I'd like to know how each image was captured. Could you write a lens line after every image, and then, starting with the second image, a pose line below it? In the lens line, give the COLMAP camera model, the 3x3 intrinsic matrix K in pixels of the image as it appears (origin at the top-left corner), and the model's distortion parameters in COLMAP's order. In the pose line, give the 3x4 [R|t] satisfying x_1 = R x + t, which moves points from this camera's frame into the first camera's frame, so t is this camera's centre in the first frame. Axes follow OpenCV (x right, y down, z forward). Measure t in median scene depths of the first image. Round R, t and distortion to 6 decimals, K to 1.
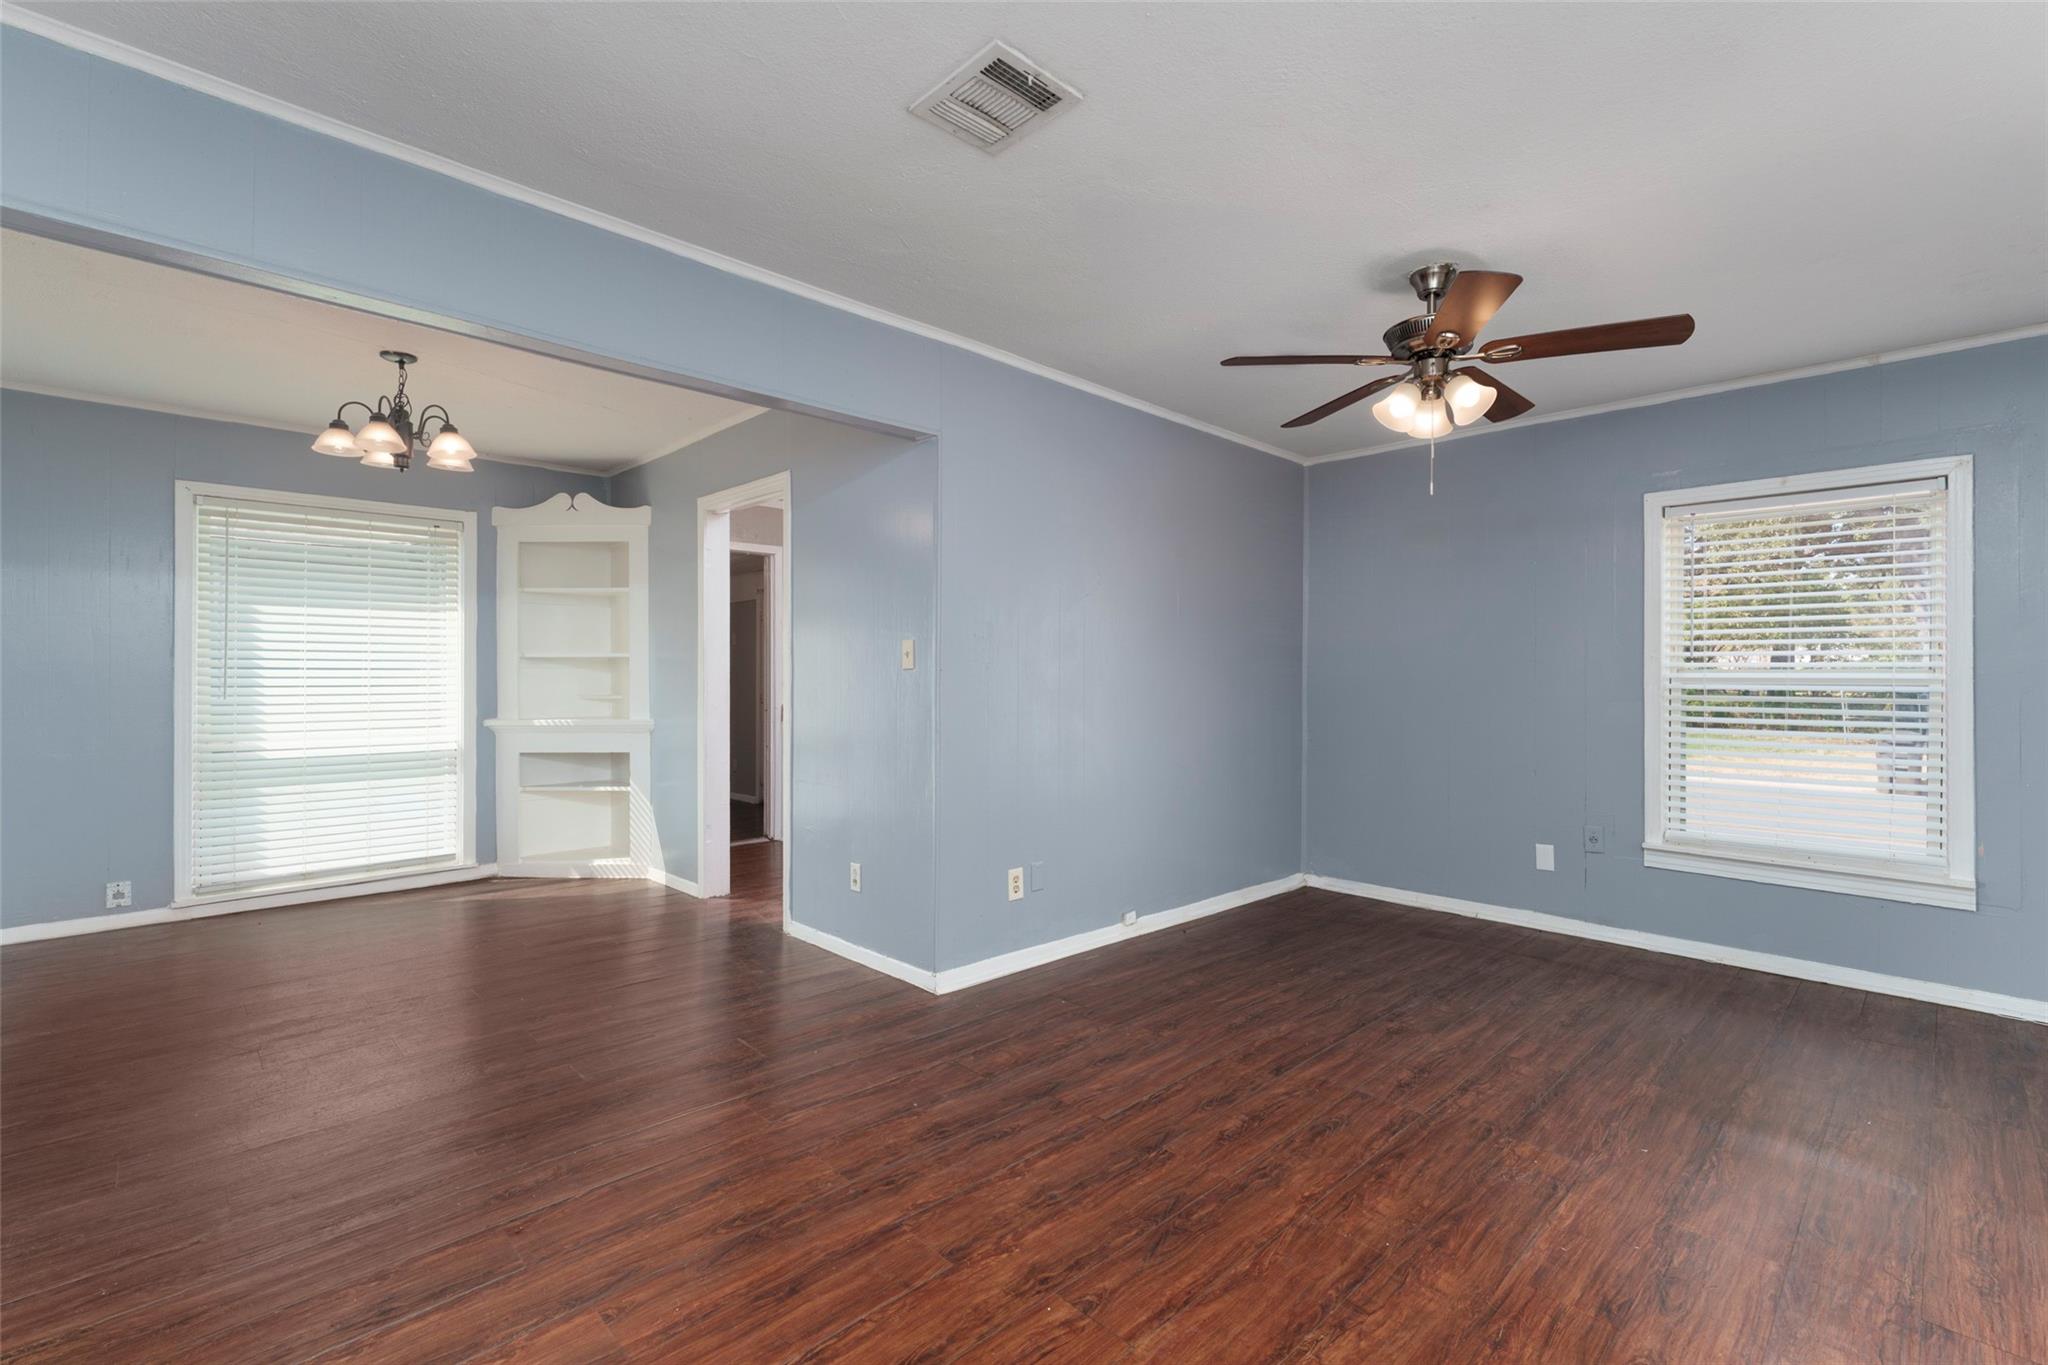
lens RADIAL K [[899.0, 0, 1034.0], [0, 899.0, 679.1], [0, 0, 1]] dist [0.000444, -0.000524]
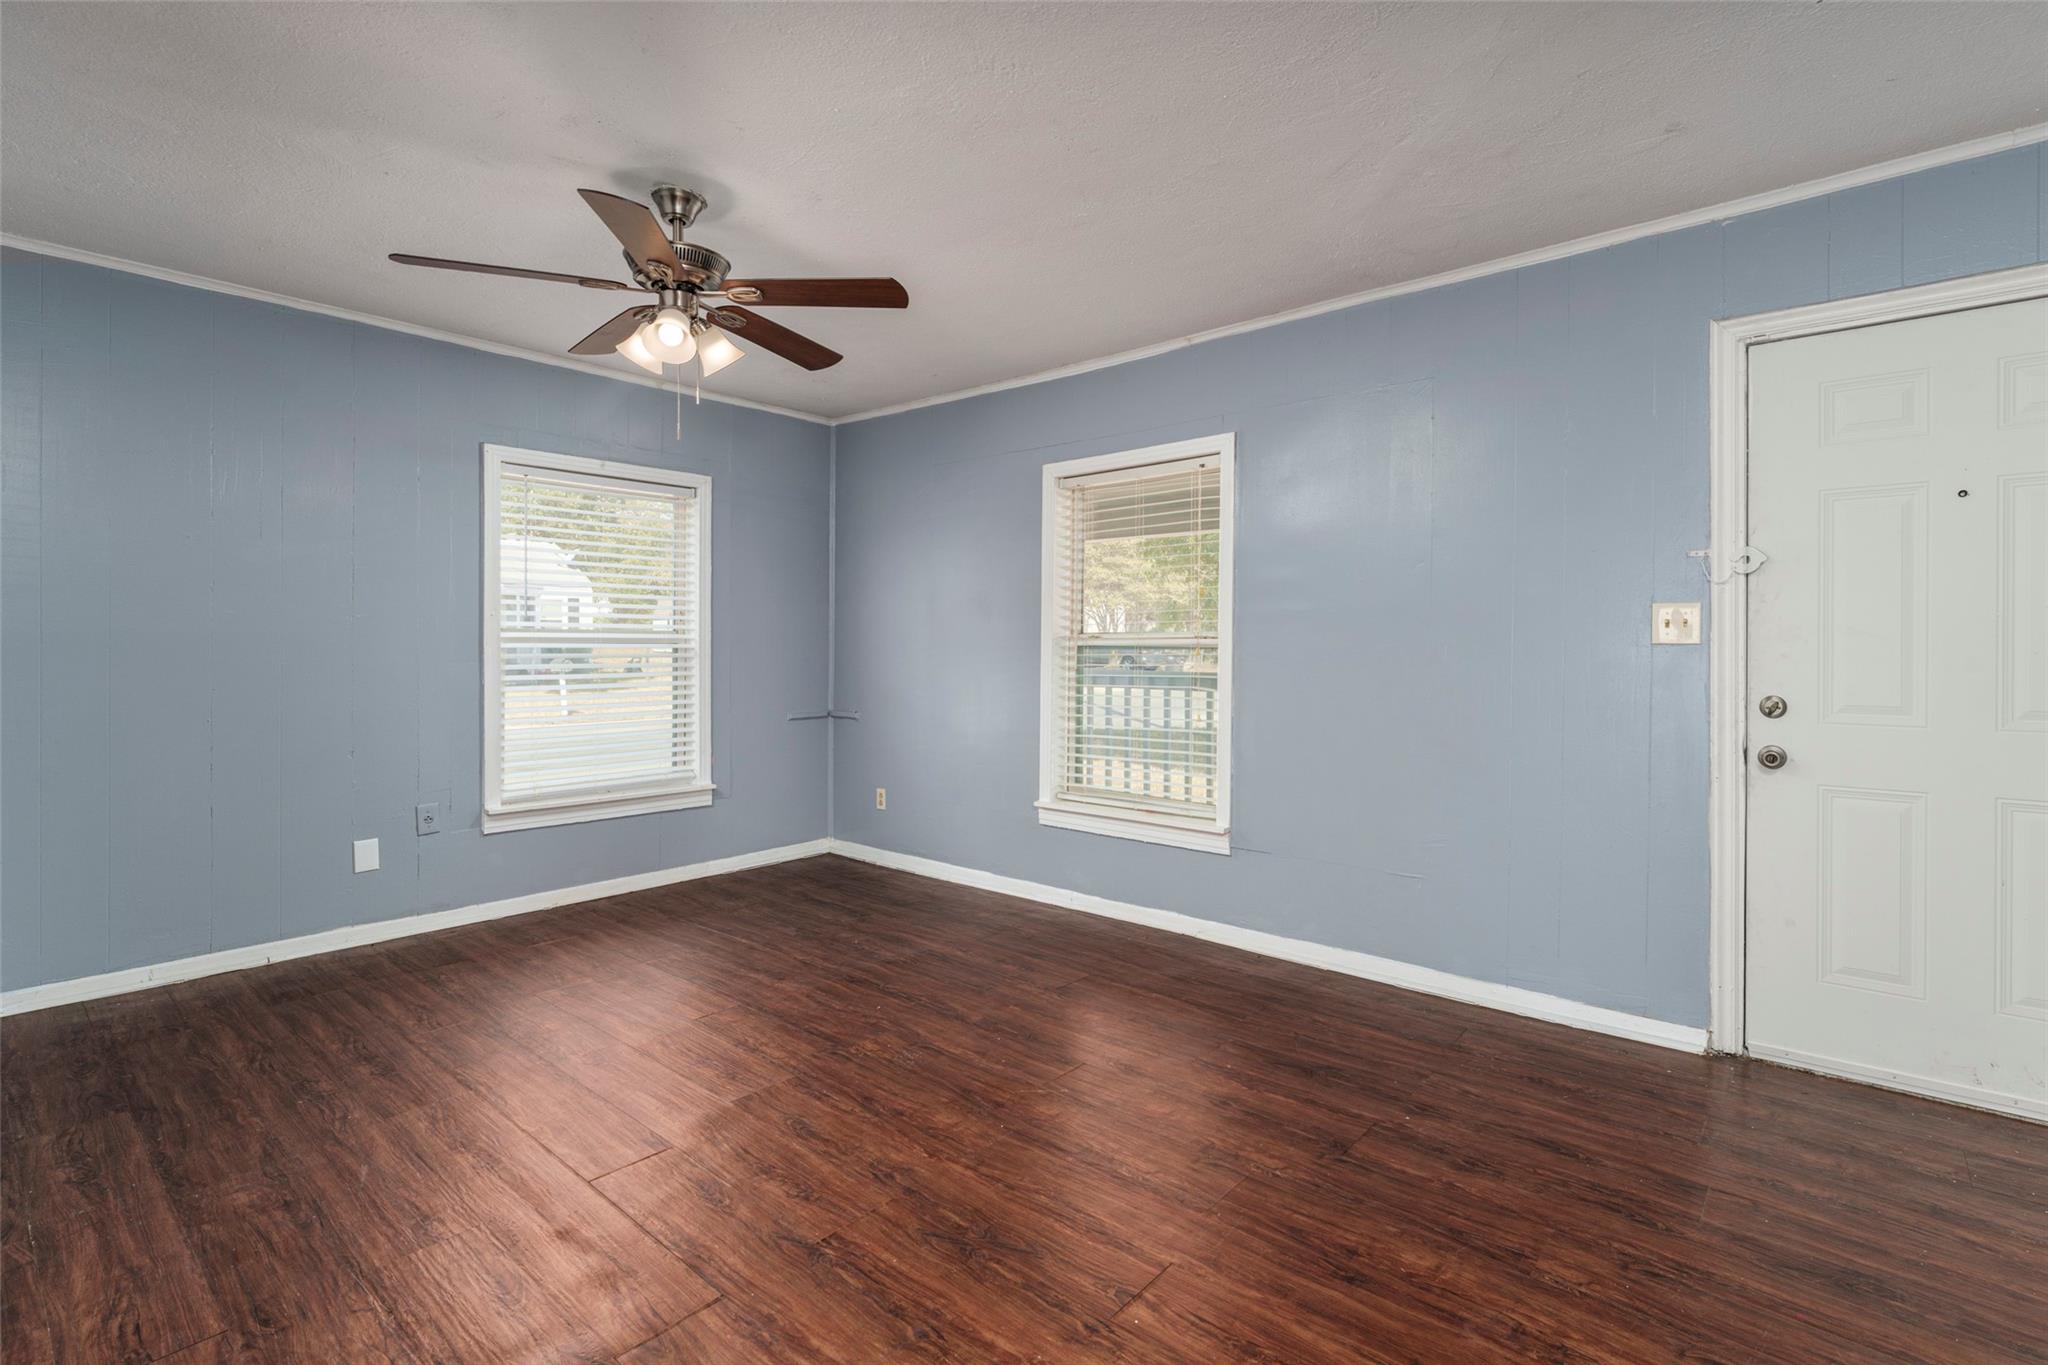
lens RADIAL K [[1006.5, 0, 1027.8], [0, 1006.5, 653.2], [0, 0, 1]] dist [0.008161, -0.000343]
pose [[-0.116995, -0.016490, 0.992996, -0.388640], [-0.008407, 0.999843, 0.015613, -0.004931], [-0.993097, -0.006521, -0.117115, 0.479613]]
